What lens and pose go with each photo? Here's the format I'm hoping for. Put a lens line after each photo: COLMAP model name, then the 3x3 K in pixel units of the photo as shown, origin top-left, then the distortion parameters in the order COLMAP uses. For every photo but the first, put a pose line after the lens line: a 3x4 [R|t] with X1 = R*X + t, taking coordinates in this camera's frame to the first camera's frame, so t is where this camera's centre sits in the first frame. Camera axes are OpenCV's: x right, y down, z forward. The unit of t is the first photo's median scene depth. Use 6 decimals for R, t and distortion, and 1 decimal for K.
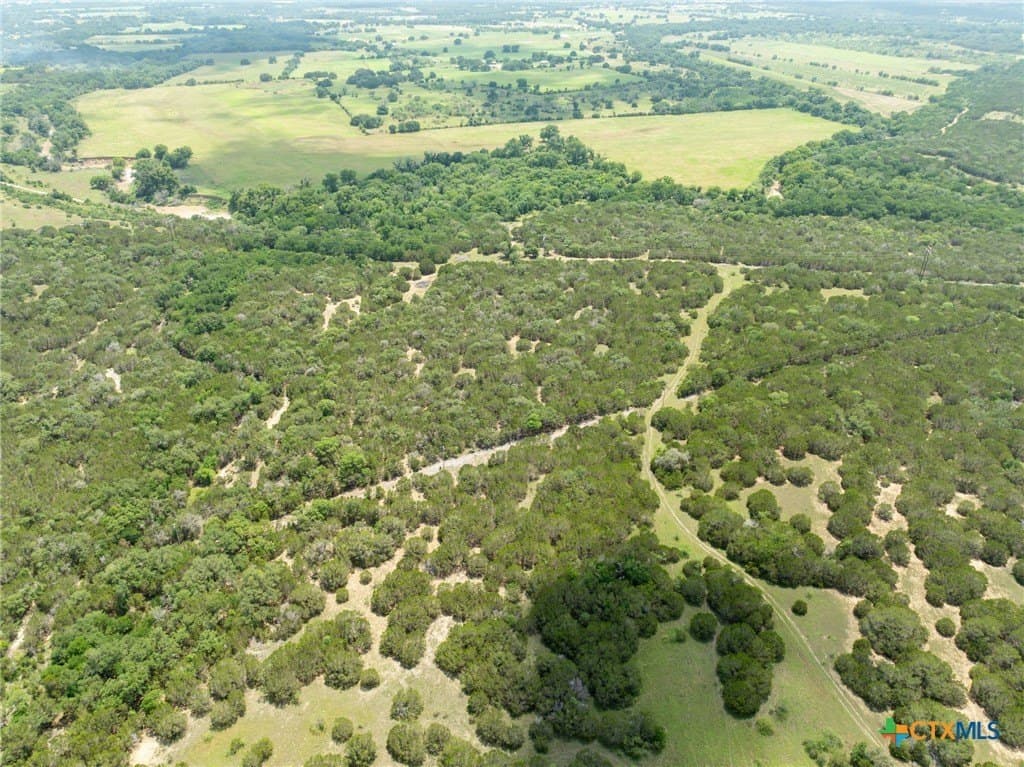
lens RADIAL K [[742.3, 0, 512.0], [0, 742.3, 383.5], [0, 0, 1]] dist [-0.034576, 0.025788]
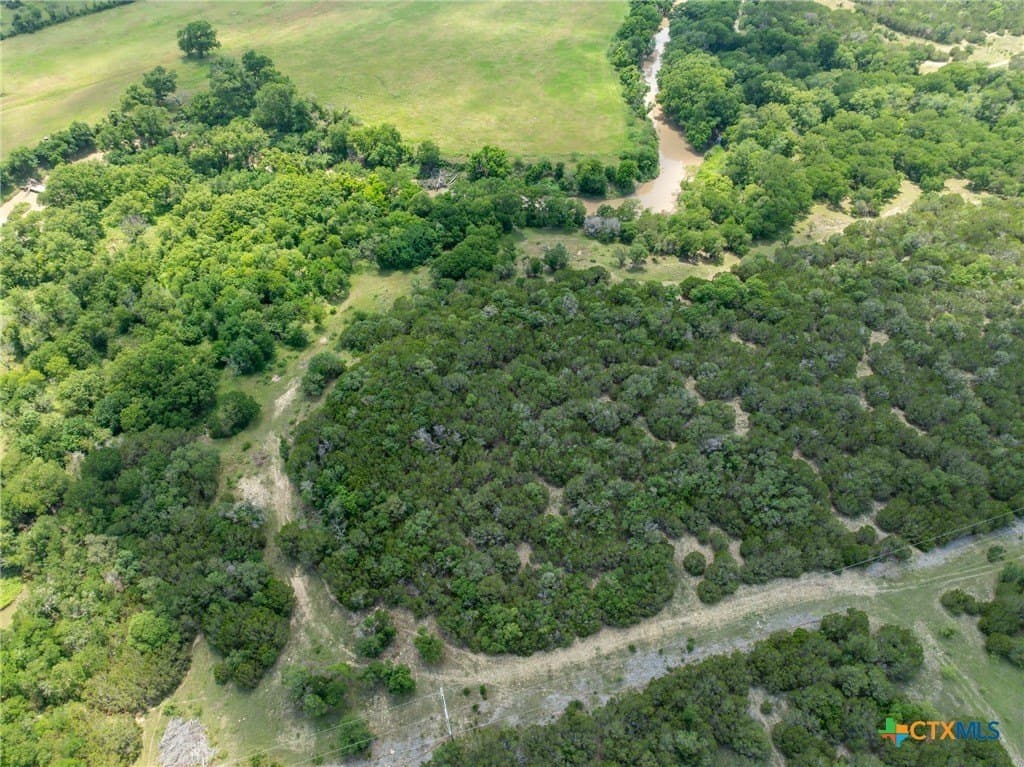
lens RADIAL K [[732.0, 0, 513.2], [0, 732.0, 405.3], [0, 0, 1]] dist [-0.027020, 0.012290]
pose [[0.892583, -0.324537, 0.313003, 0.007070], [0.215937, 0.917099, 0.335113, -0.200665], [-0.395811, -0.231527, 0.888667, 0.361673]]
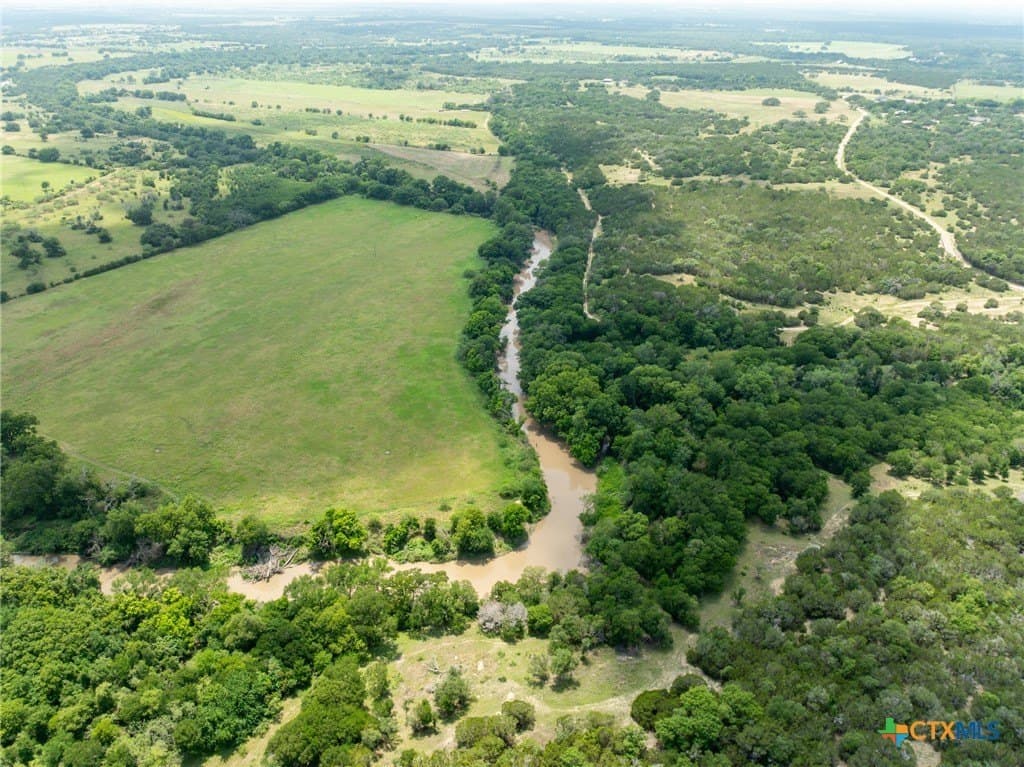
lens RADIAL K [[742.3, 0, 512.0], [0, 742.3, 383.5], [0, 0, 1]] dist [-0.034576, 0.025788]
pose [[0.759105, -0.298918, 0.578280, 0.053834], [0.313299, 0.946449, 0.077963, -0.245343], [-0.570617, 0.121993, 0.812105, 0.443881]]
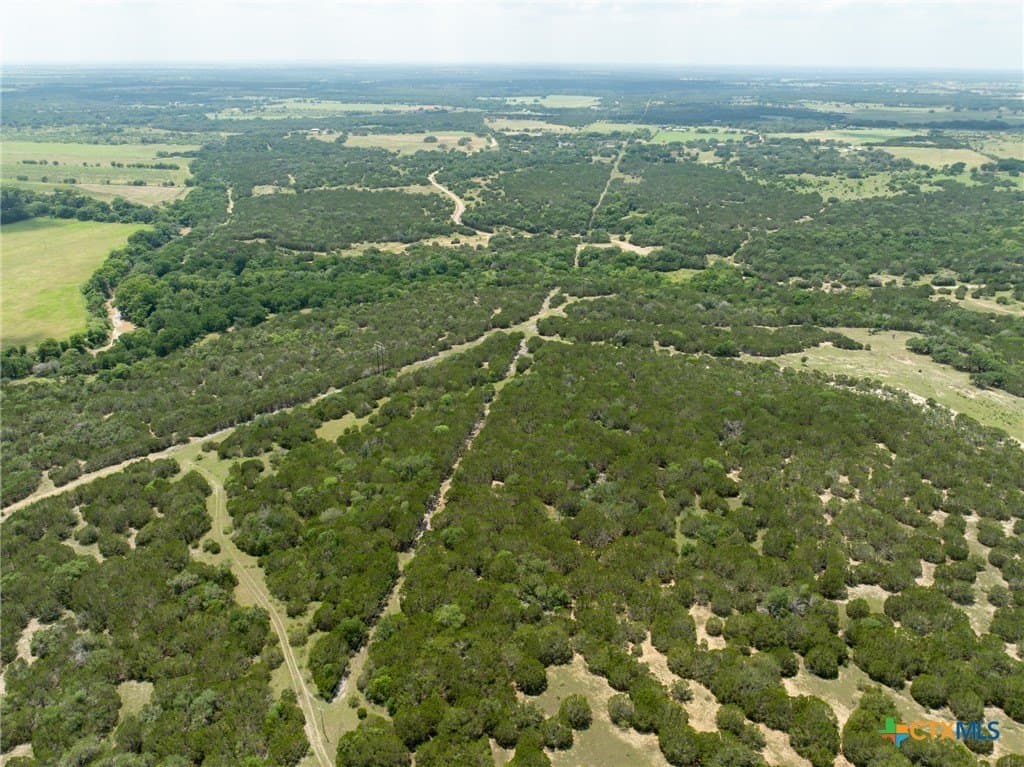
lens RADIAL K [[722.3, 0, 527.2], [0, 722.3, 385.5], [0, 0, 1]] dist [-0.036851, 0.026130]
pose [[0.542338, -0.344991, 0.766062, -0.020203], [0.409134, 0.904834, 0.117838, -0.075914], [-0.733812, 0.249514, 0.631873, 0.138099]]
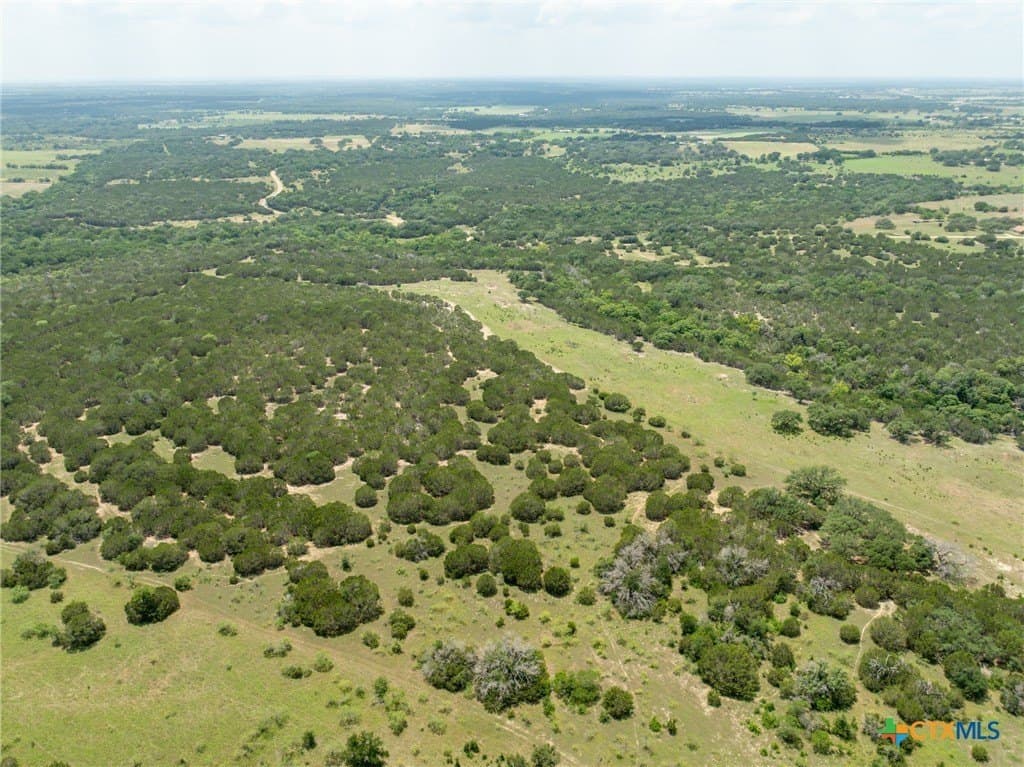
lens RADIAL K [[722.3, 0, 527.2], [0, 722.3, 385.5], [0, 0, 1]] dist [-0.036851, 0.026130]
pose [[0.532093, -0.339890, 0.775469, 0.011239], [0.421239, 0.900761, 0.105770, 0.083201], [-0.734462, 0.270378, 0.622464, -0.107584]]
